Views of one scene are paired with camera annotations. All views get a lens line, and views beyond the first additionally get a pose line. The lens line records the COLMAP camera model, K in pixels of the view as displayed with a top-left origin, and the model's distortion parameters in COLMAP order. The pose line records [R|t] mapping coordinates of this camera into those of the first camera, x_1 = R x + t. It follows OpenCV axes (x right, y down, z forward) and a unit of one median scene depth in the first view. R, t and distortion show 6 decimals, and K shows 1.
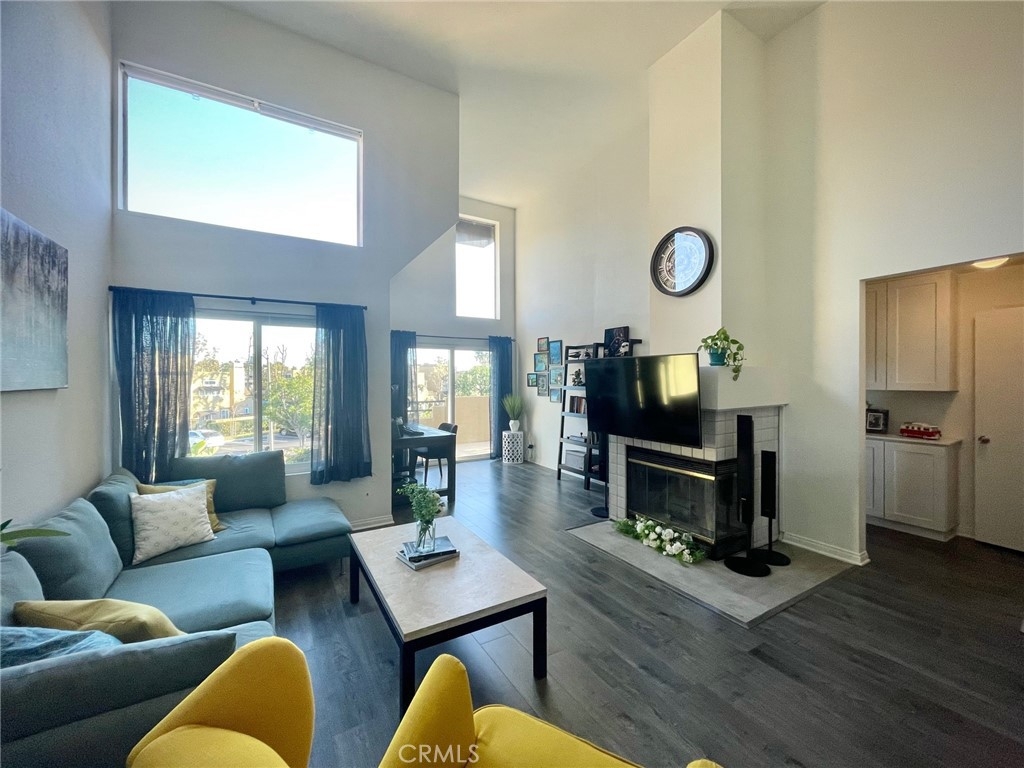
lens RADIAL K [[413.9, 0, 513.7], [0, 413.9, 381.6], [0, 0, 1]] dist [-0.003054, -0.000391]
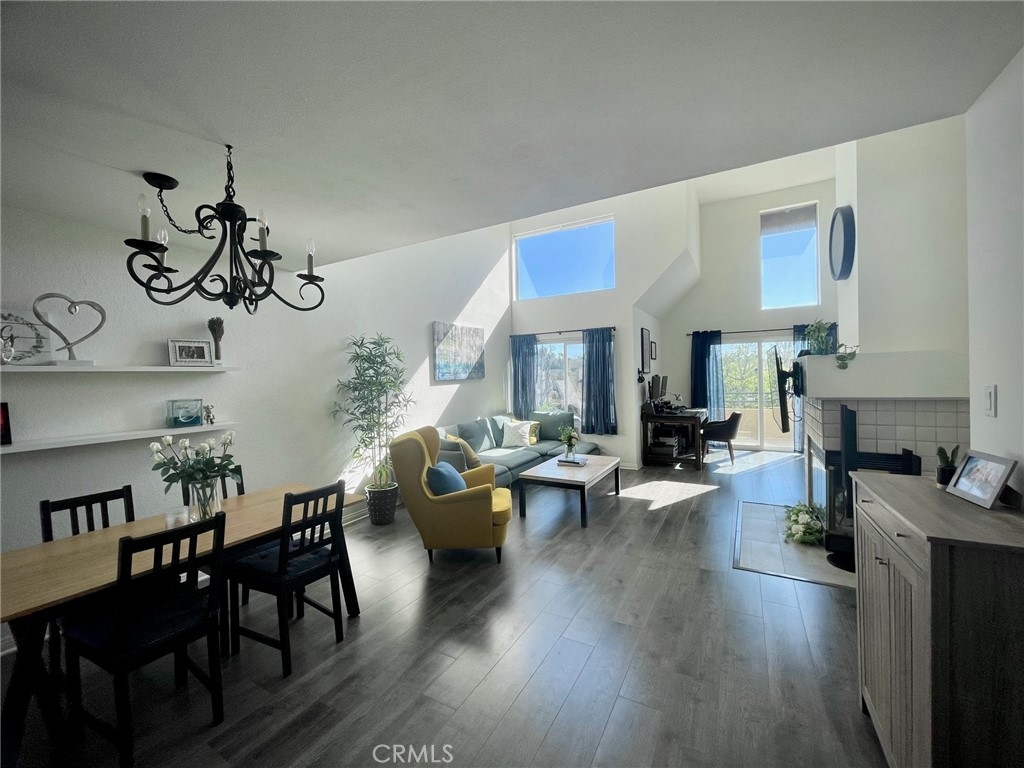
lens RADIAL K [[413.9, 0, 508.5], [0, 413.9, 380.4], [0, 0, 1]] dist [-0.003054, -0.000391]
pose [[0.486701, -0.001067, -0.873568, 0.465338], [0.012196, 0.999910, 0.005573, 0.004689], [0.873483, -0.013367, 0.486670, -0.070787]]
